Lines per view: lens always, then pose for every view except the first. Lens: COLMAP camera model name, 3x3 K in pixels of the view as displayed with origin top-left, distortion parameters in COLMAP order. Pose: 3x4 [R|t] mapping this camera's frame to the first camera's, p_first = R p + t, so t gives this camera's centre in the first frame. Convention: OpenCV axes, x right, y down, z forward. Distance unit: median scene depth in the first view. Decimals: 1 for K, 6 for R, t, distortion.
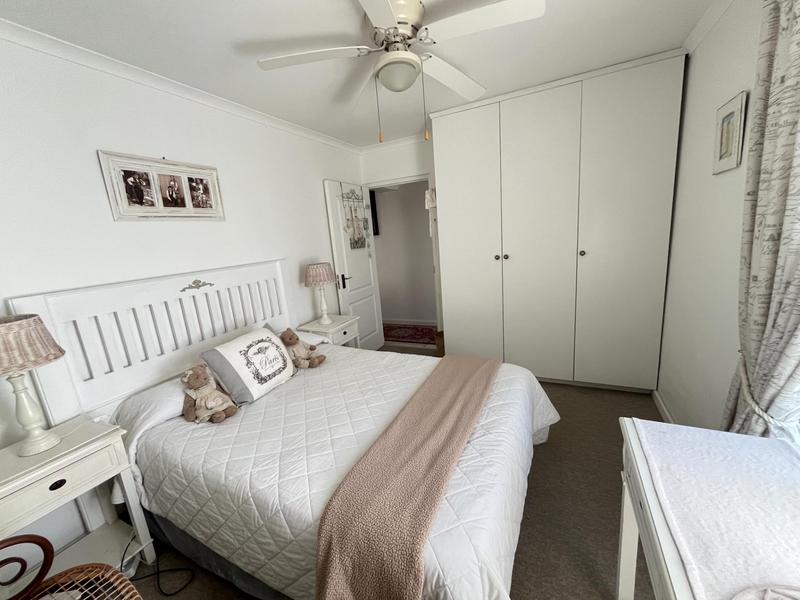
lens RADIAL K [[320.3, 0, 399.1], [0, 320.3, 299.5], [0, 0, 1]] dist [0.001648, 0.000174]
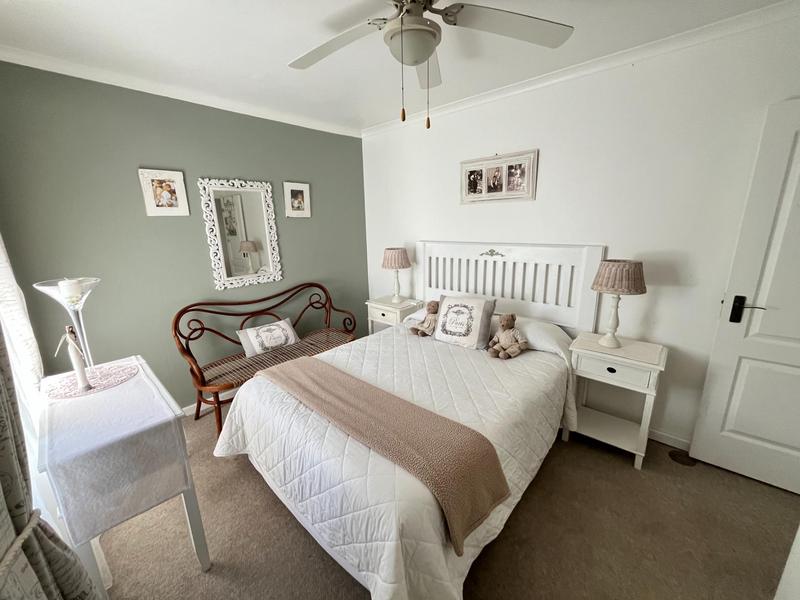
lens RADIAL K [[320.3, 0, 399.2], [0, 320.3, 300.0], [0, 0, 1]] dist [0.001648, 0.000174]
pose [[-0.269449, 0.323121, -0.907188, 0.744816], [-0.144356, 0.917833, 0.369788, -0.310976], [0.952134, 0.230597, -0.200665, 0.992176]]
